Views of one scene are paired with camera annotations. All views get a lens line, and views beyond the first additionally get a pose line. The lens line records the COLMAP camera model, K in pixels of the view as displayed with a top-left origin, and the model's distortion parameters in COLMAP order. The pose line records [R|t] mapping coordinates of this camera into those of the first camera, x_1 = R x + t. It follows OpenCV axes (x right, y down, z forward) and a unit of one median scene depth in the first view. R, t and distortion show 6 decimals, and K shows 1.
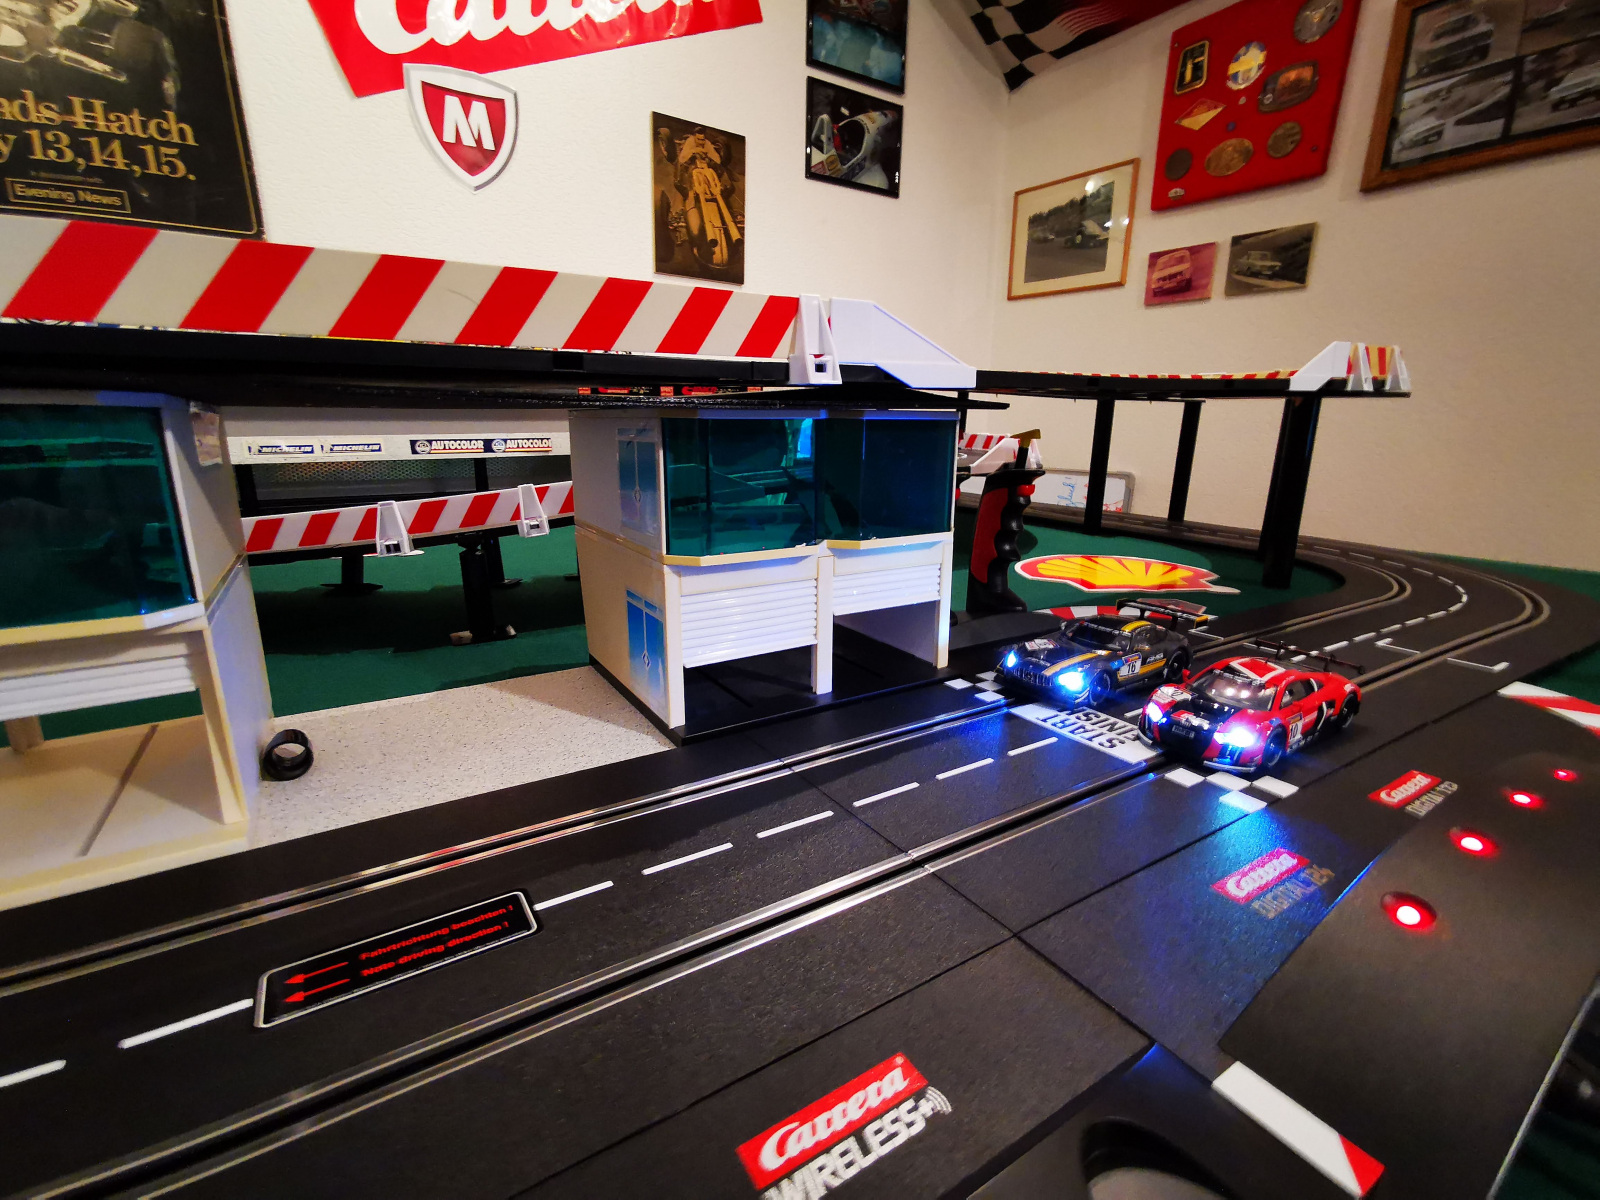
lens RADIAL K [[706.4, 0, 800.0], [0, 706.4, 600.0], [0, 0, 1]] dist [0.068486, -0.028311]
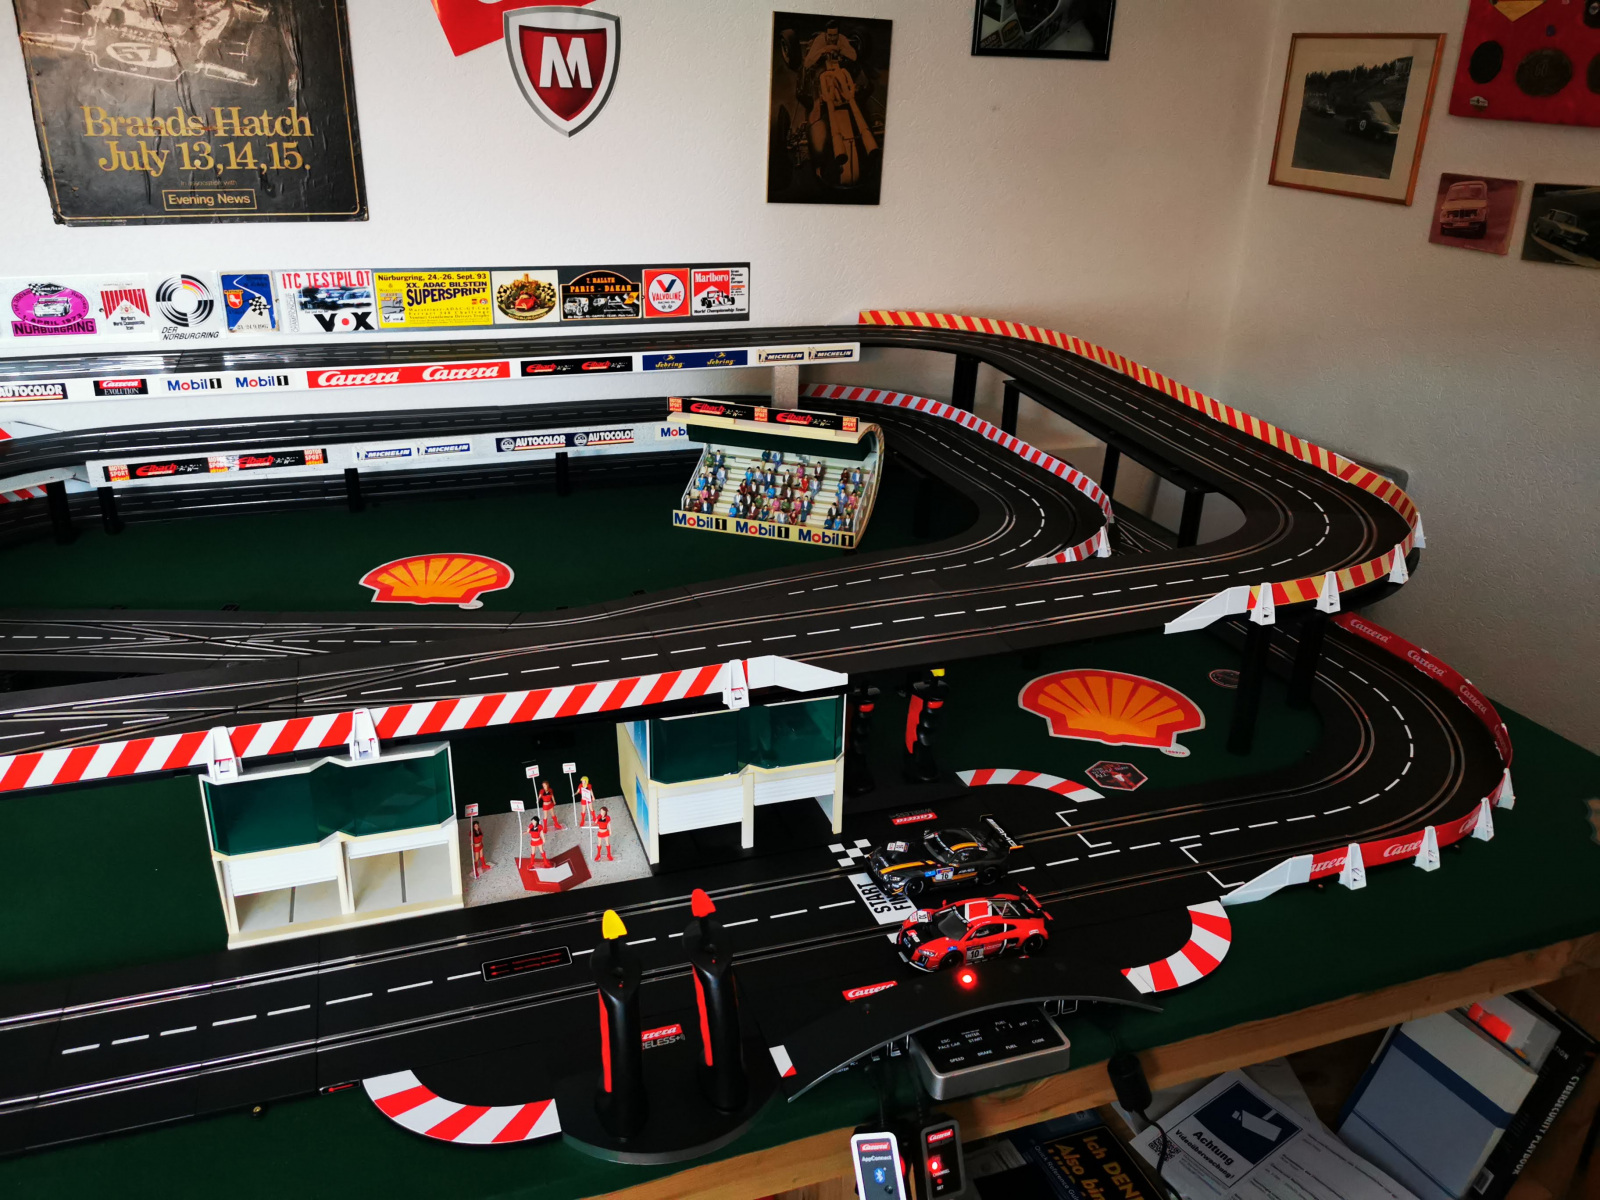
lens RADIAL K [[1227.6, 0, 800.0], [0, 1227.6, 600.0], [0, 0, 1]] dist [0.081752, -0.130558]
pose [[0.972381, 0.100592, -0.210611, 0.203714], [-0.067586, 0.985053, 0.158438, -0.262701], [0.223401, -0.139828, 0.964645, -0.482809]]
